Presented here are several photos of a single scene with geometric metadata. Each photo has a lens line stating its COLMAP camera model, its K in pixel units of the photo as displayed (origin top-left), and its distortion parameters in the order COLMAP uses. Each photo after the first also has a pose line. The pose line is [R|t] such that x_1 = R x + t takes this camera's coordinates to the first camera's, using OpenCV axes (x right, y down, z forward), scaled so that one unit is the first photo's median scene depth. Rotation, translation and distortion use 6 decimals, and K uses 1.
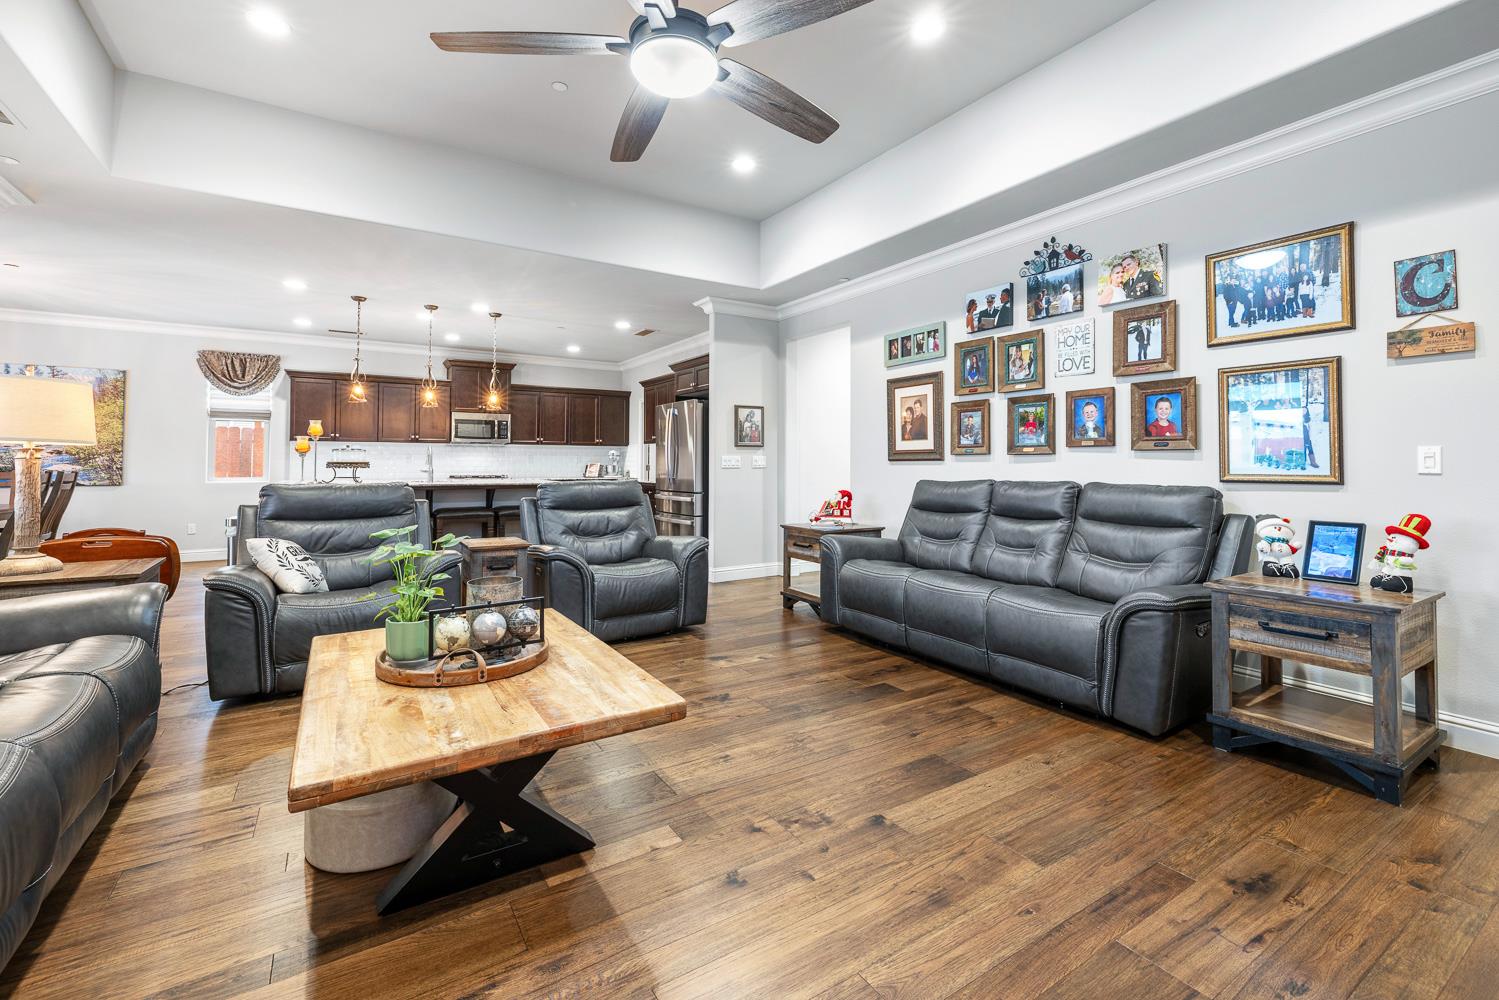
lens RADIAL K [[638.4, 0, 743.6], [0, 638.4, 457.5], [0, 0, 1]] dist [-0.000981, -0.000171]
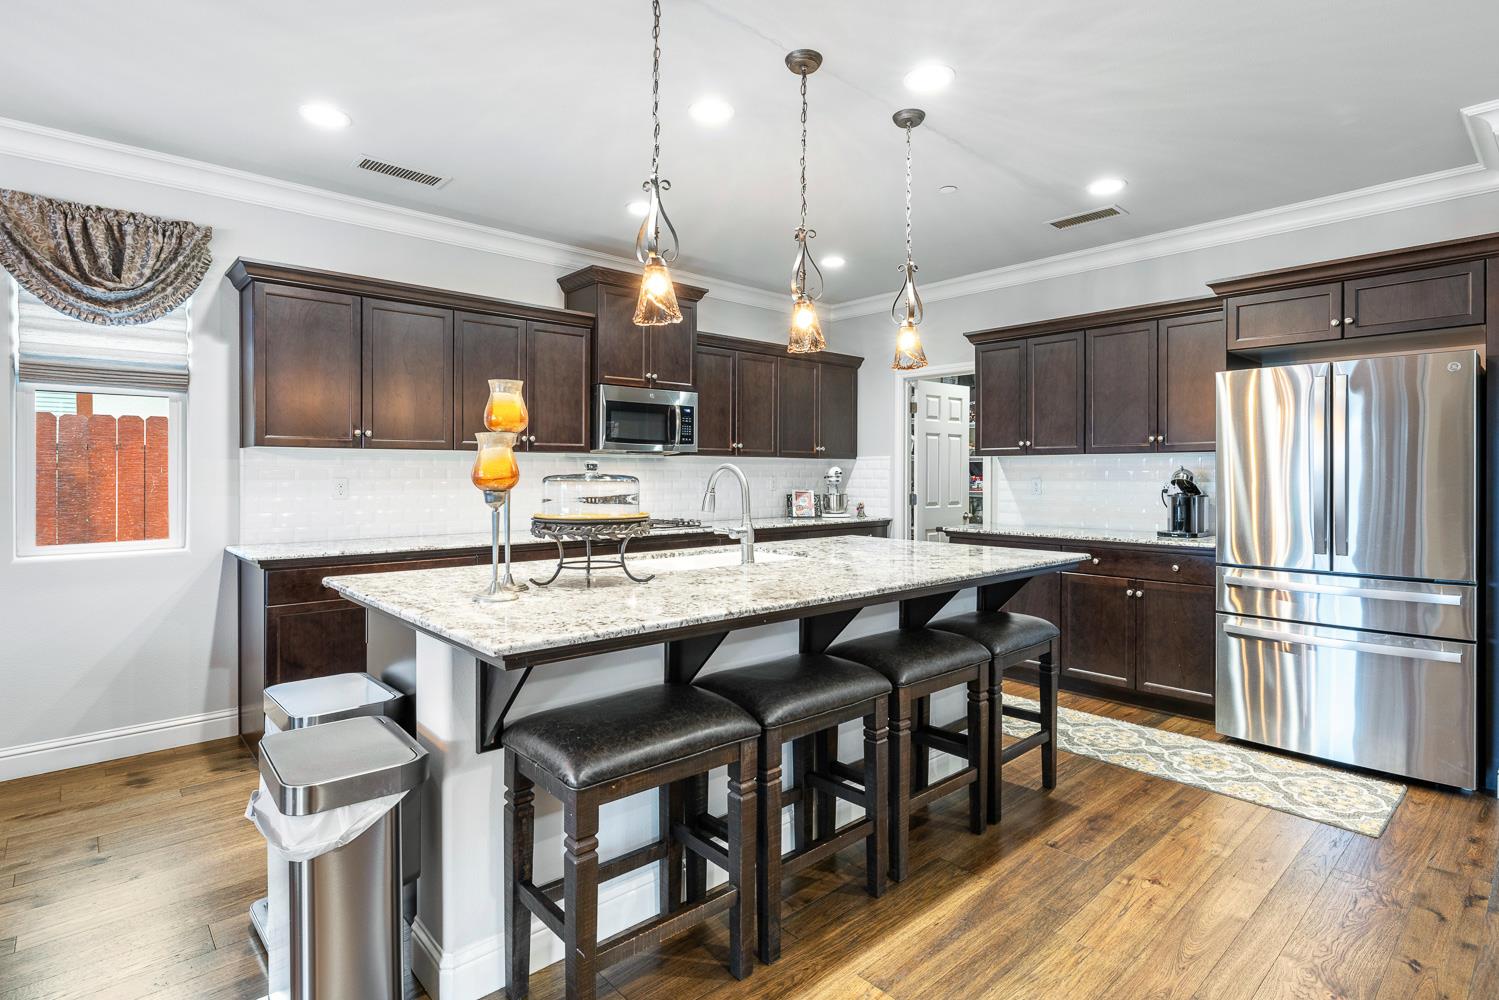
lens RADIAL K [[744.4, 0, 748.2], [0, 744.4, 488.3], [0, 0, 1]] dist [0.001588, 0.000732]
pose [[0.986584, -0.000412, 0.163251, -0.476671], [-0.004606, 0.999529, 0.030355, -0.014396], [-0.163186, -0.030700, 0.986117, 0.489432]]
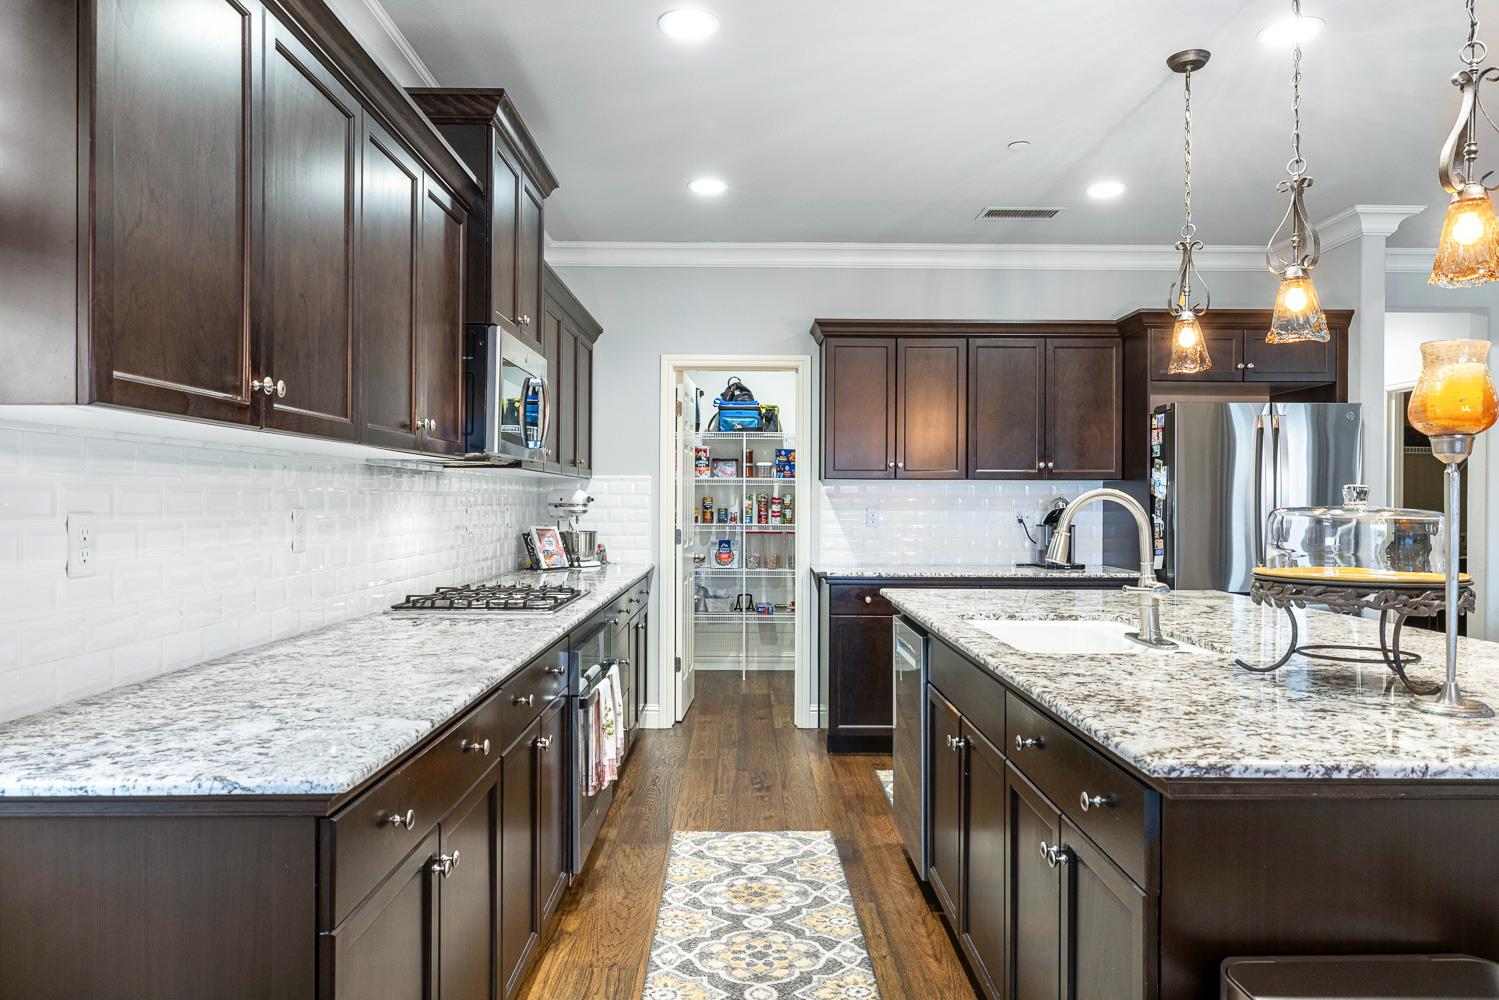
lens RADIAL K [[991.4, 0, 753.2], [0, 991.4, 503.1], [0, 0, 1]] dist [0.005321, 0.000084]
pose [[0.521212, 0.002073, 0.853425, -0.773869], [-0.017866, 0.999804, 0.008483, -0.011806], [-0.853240, -0.019669, 0.521147, 0.795355]]
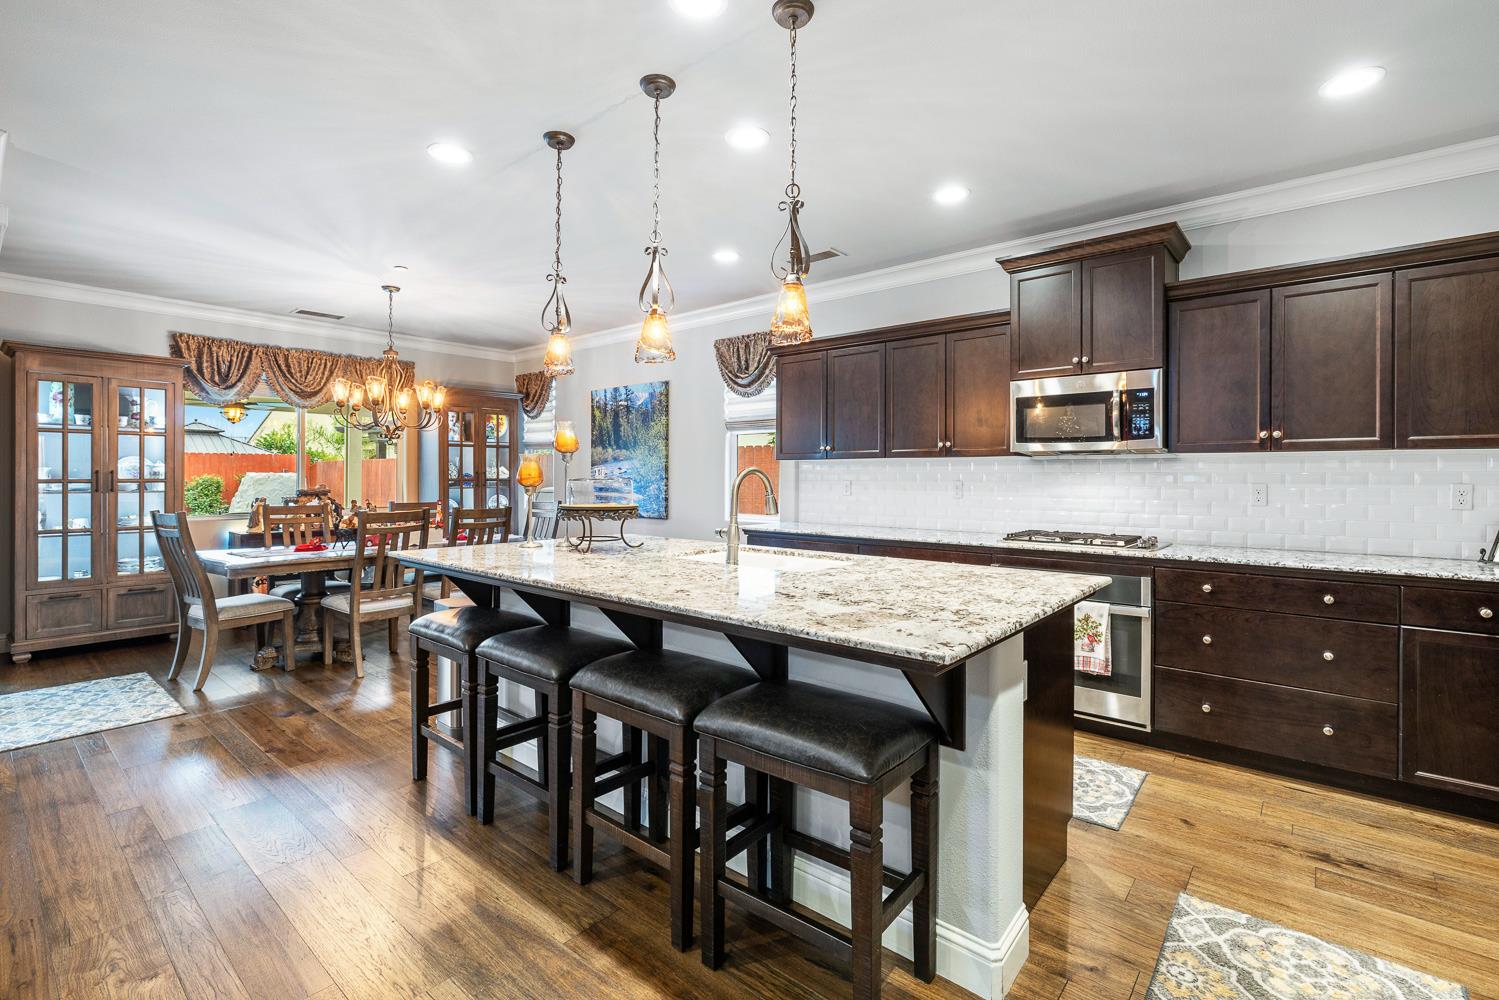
lens RADIAL K [[718.8, 0, 750.8], [0, 718.8, 486.8], [0, 0, 1]] dist [-0.004178, -0.000143]
pose [[0.274680, 0.010489, -0.961479, -0.049425], [0.007944, 0.999882, 0.013177, -0.011039], [0.961503, -0.011257, 0.274564, 0.774066]]
